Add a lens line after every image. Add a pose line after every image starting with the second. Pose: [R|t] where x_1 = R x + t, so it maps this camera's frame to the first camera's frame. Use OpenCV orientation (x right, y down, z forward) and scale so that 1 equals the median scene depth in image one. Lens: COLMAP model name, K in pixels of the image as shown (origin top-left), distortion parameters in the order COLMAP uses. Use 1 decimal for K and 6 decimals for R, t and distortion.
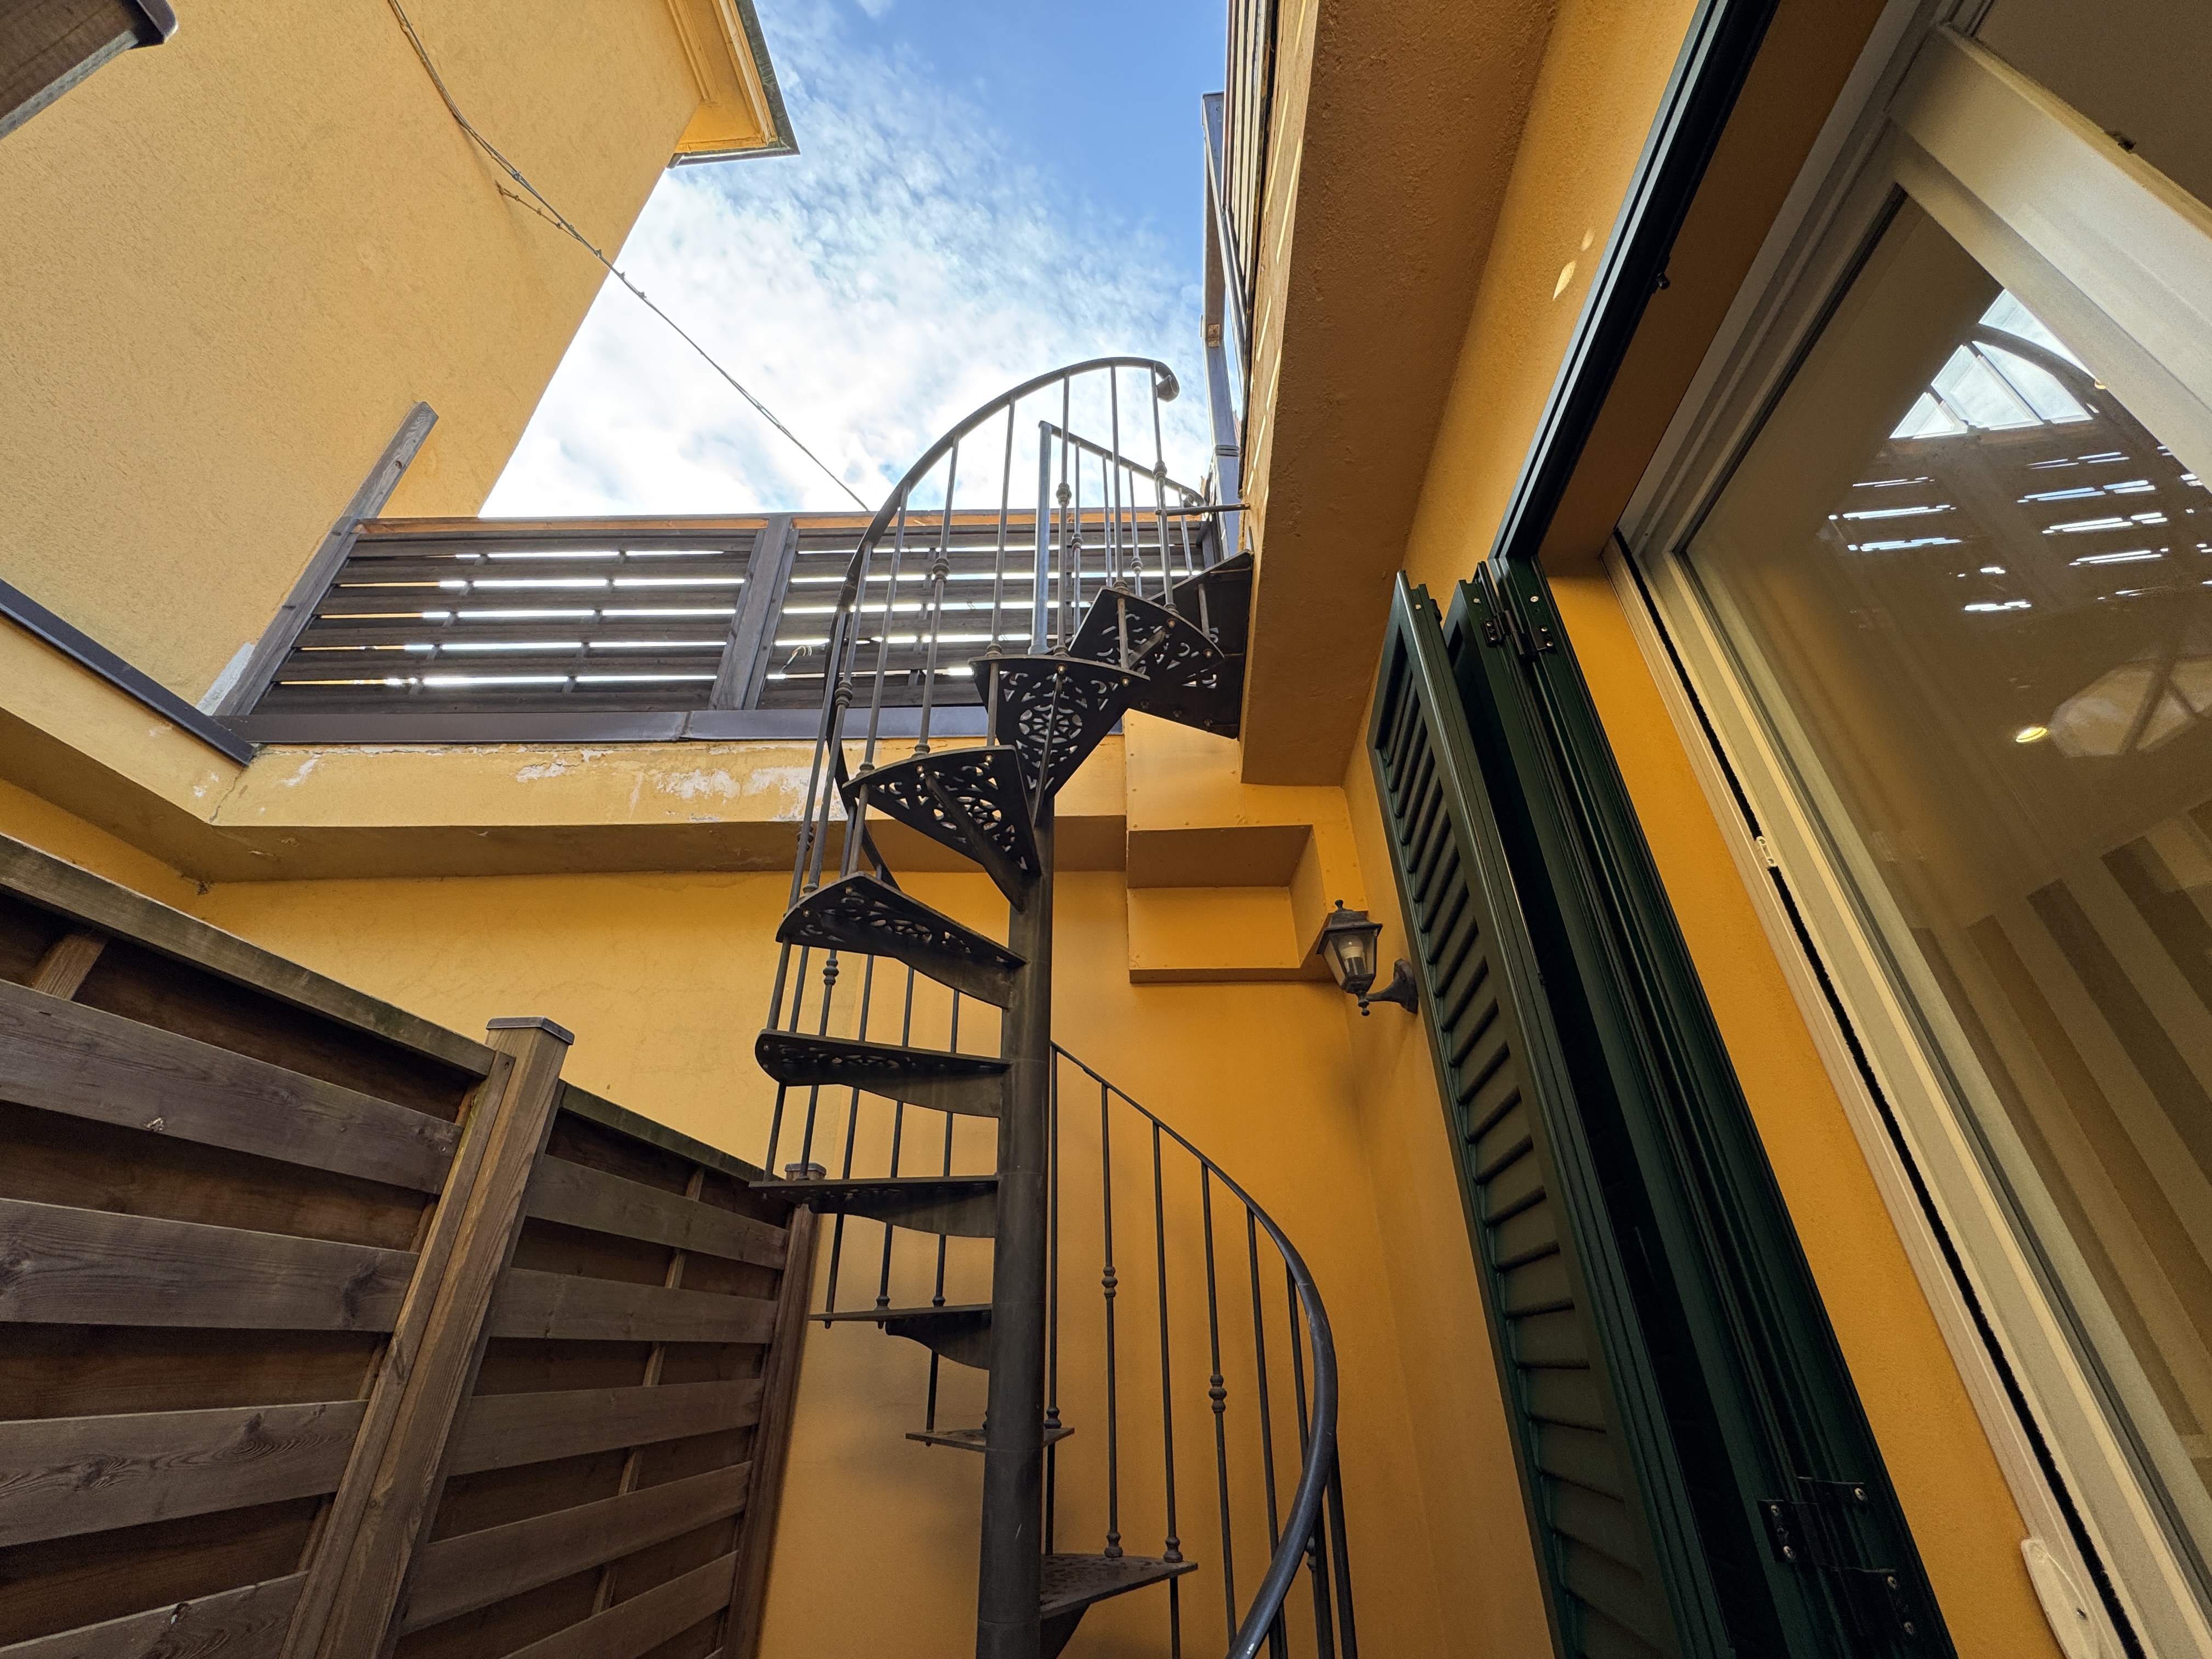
lens RADIAL K [[879.4, 0, 1103.3], [0, 879.4, 829.8], [0, 0, 1]] dist [-0.004025, 0.000232]
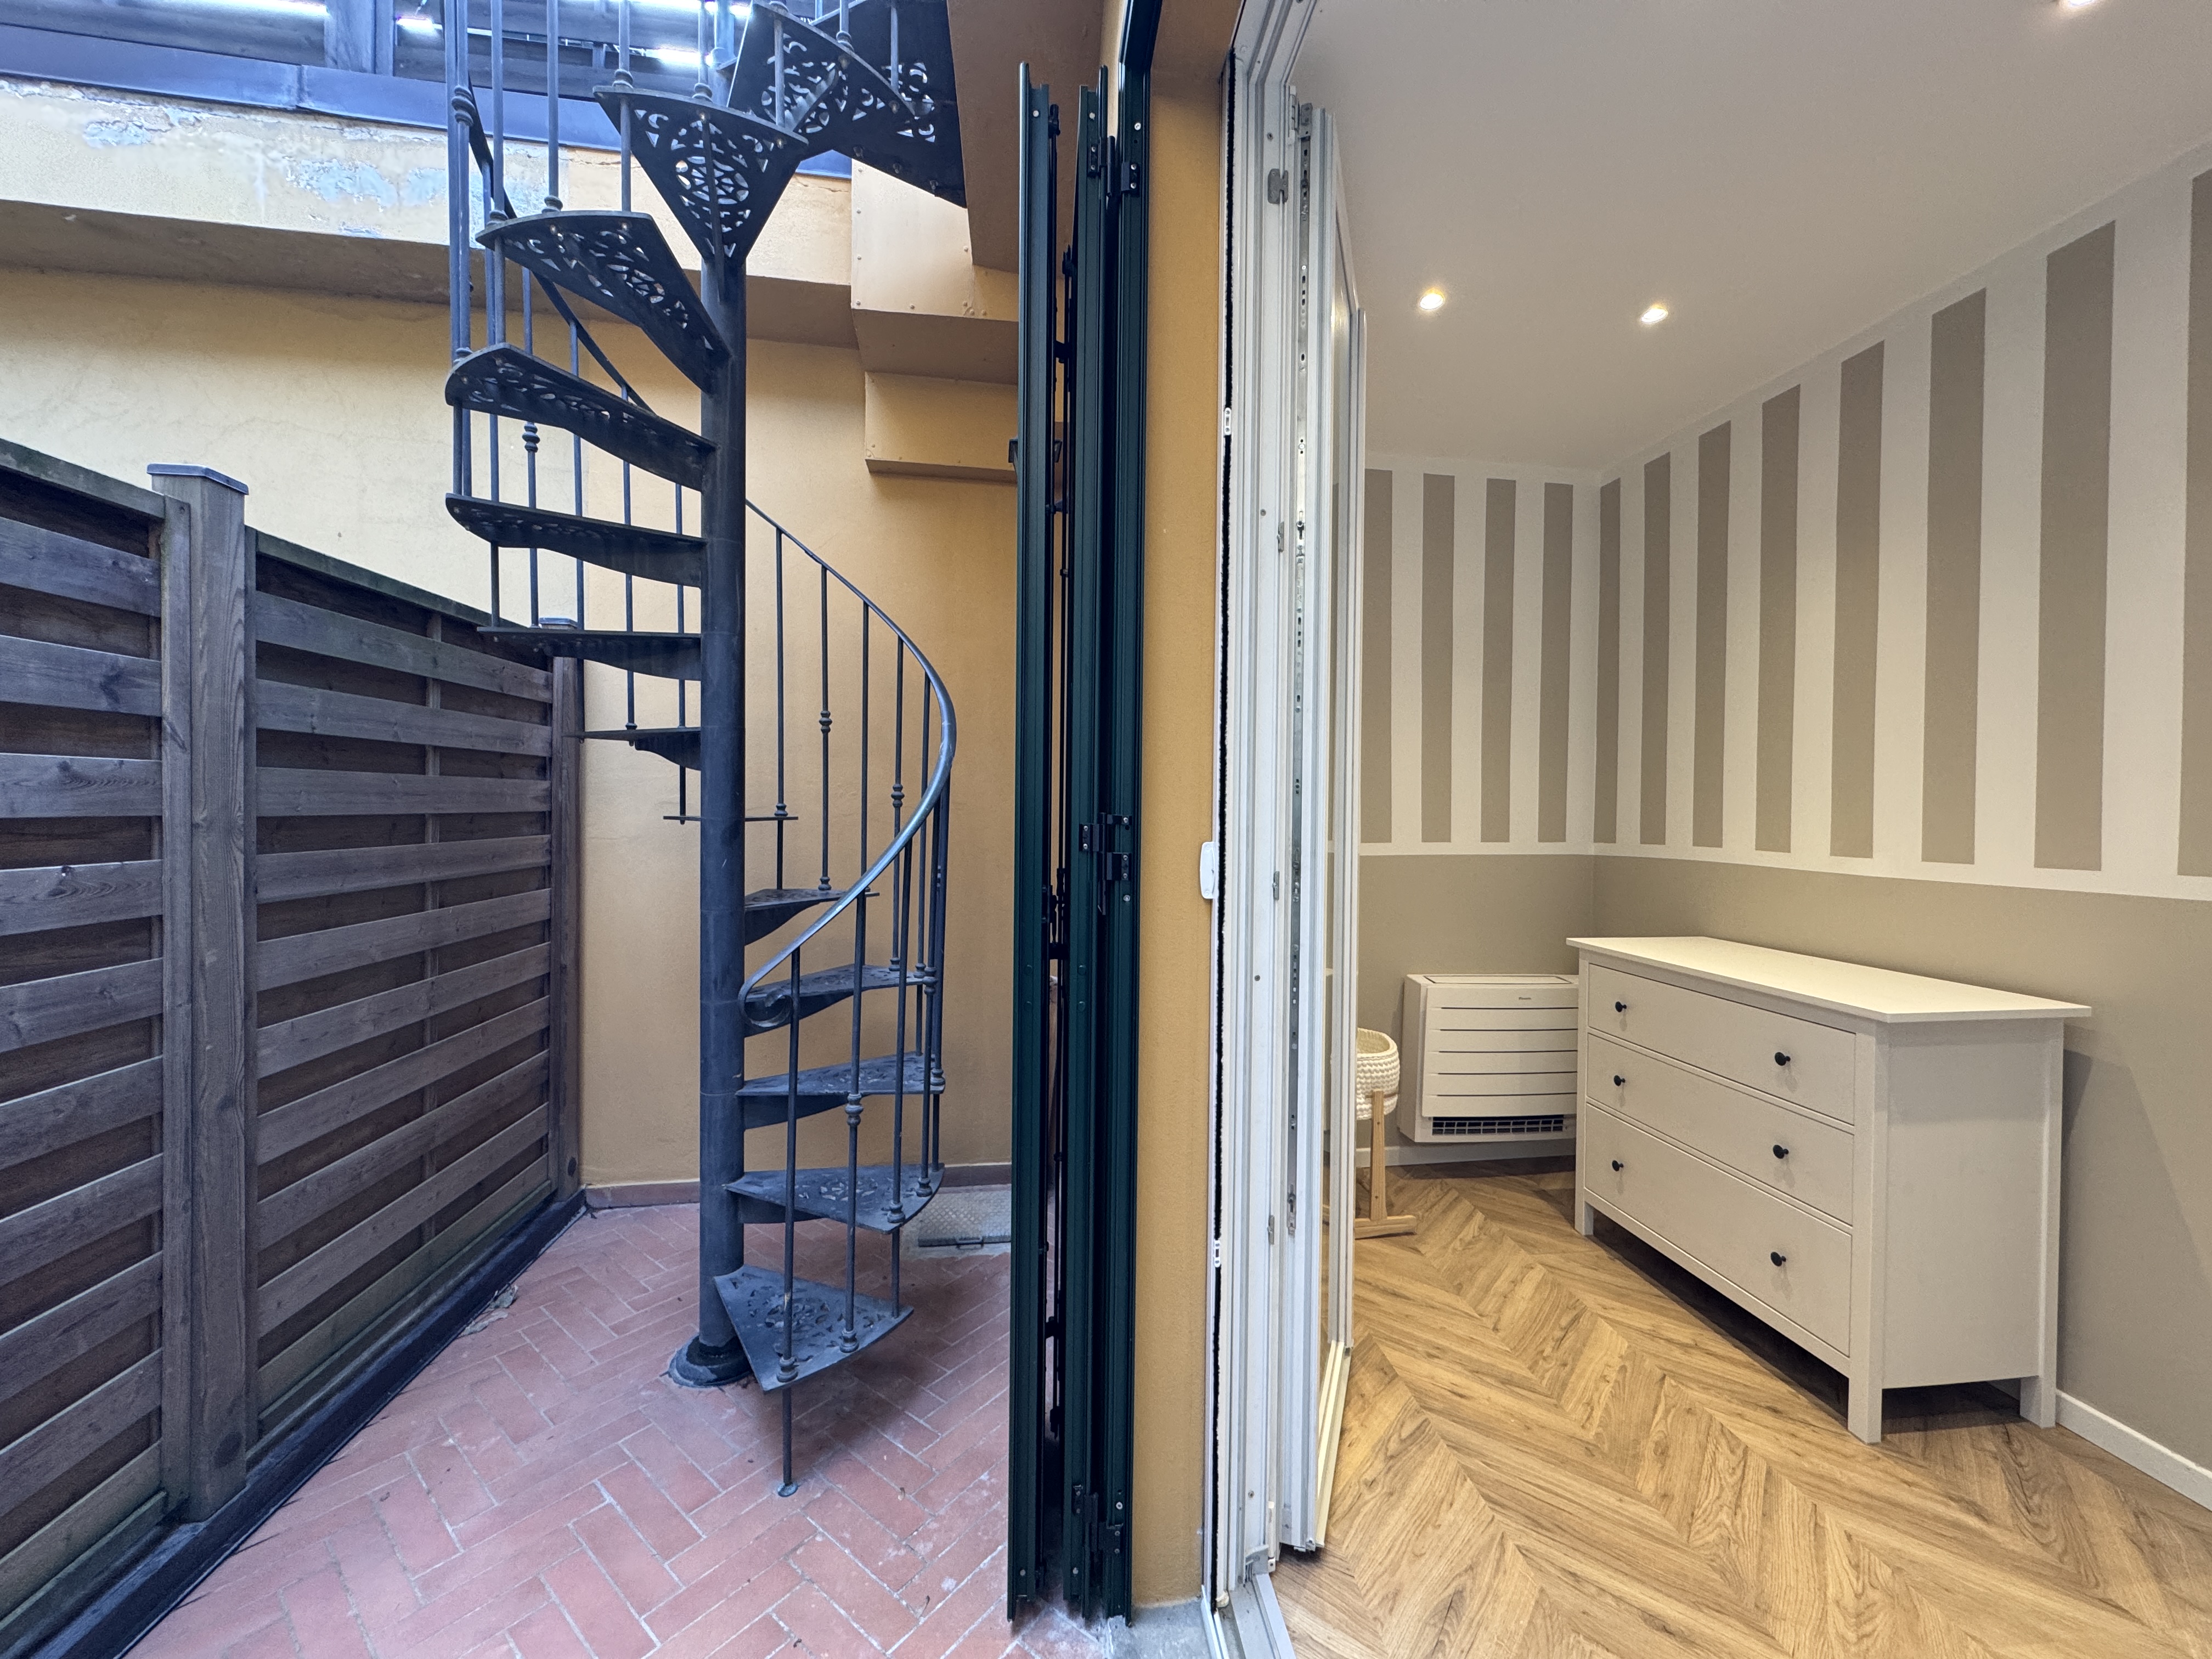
lens RADIAL K [[879.4, 0, 1109.2], [0, 879.4, 827.1], [0, 0, 1]] dist [-0.004025, 0.000232]
pose [[0.985019, 0.021380, 0.171114, 0.260289], [-0.109341, 0.844749, 0.523874, -0.089773], [-0.133348, -0.534735, 0.834432, -0.262490]]
